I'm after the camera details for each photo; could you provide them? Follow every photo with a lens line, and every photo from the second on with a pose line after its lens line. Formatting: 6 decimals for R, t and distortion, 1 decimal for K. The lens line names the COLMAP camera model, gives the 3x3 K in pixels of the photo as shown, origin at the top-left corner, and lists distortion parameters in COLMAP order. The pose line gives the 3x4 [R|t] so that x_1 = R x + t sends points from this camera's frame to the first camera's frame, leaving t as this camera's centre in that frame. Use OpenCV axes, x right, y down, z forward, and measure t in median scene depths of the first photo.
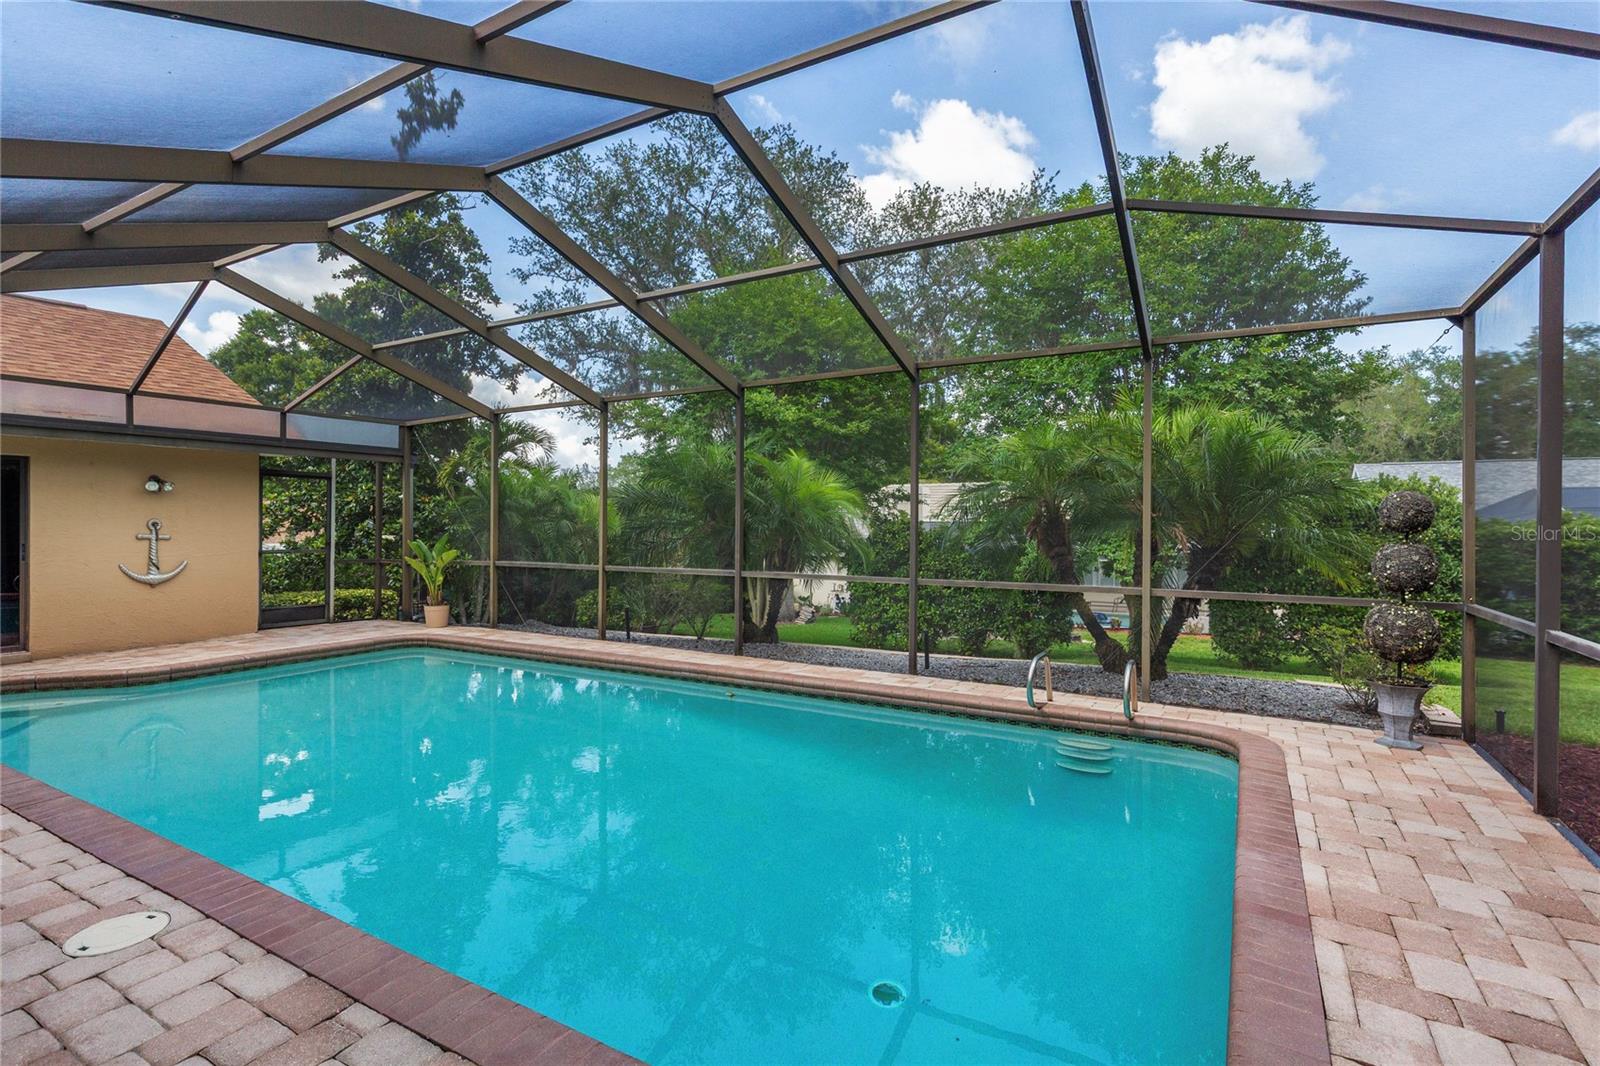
lens RADIAL K [[761.5, 0, 801.2], [0, 761.5, 517.7], [0, 0, 1]] dist [-0.002600, 0.000319]
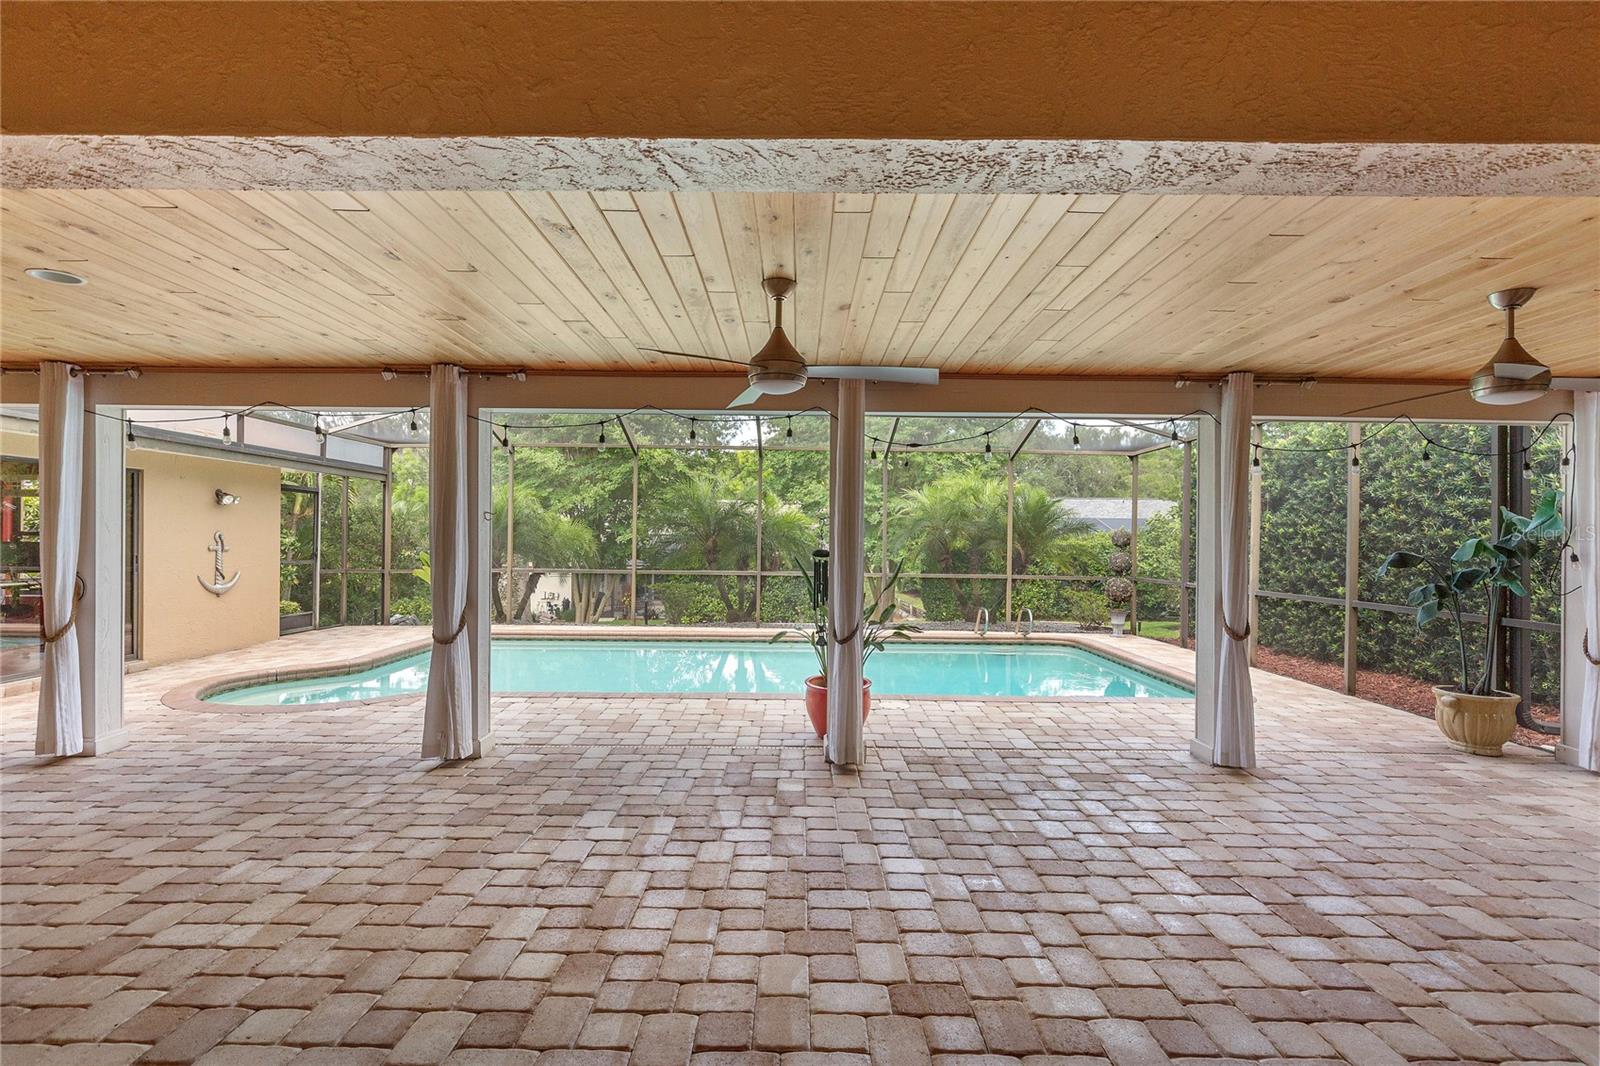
lens RADIAL K [[761.5, 0, 801.2], [0, 761.5, 517.7], [0, 0, 1]] dist [-0.002600, 0.000319]
pose [[0.862723, 0.021260, 0.505229, -0.721759], [-0.014827, 0.999750, -0.016752, -0.011403], [-0.505459, 0.006961, 0.862823, -0.316427]]
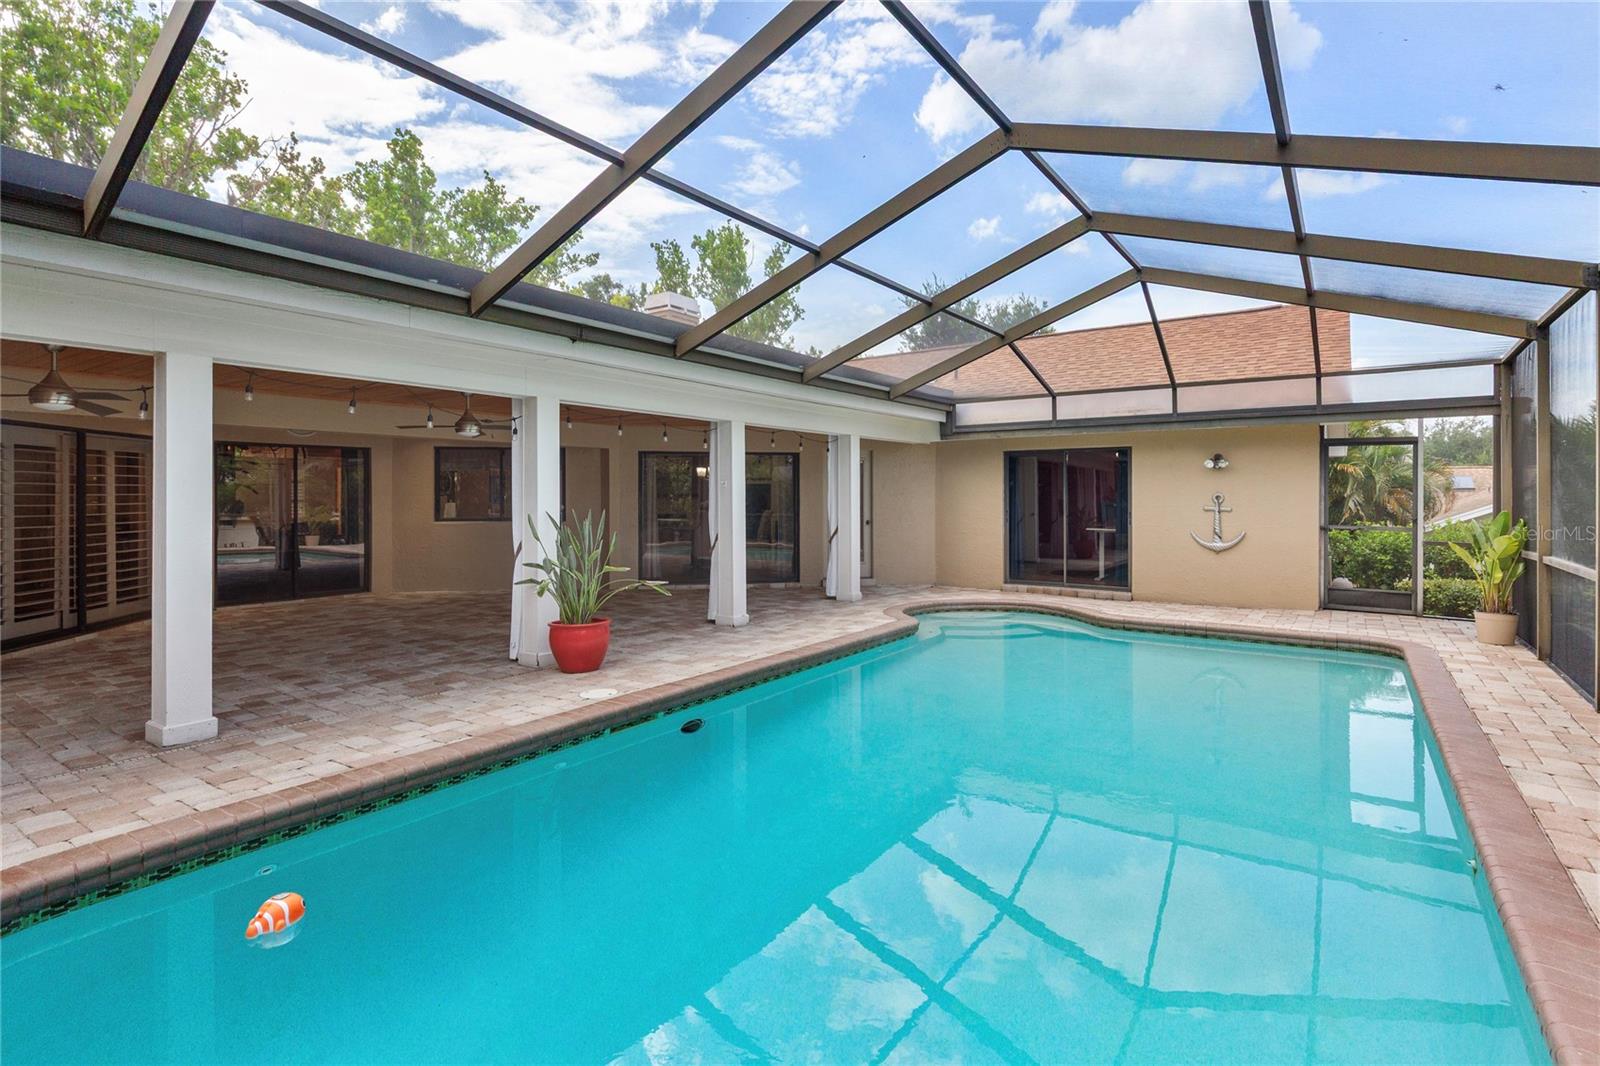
lens RADIAL K [[761.5, 0, 801.2], [0, 761.5, 517.7], [0, 0, 1]] dist [-0.002600, 0.000319]
pose [[-0.088868, 0.030978, -0.995562, 0.333675], [0.009646, 0.999496, 0.030239, -0.001910], [0.995997, -0.006916, -0.089122, 0.509079]]
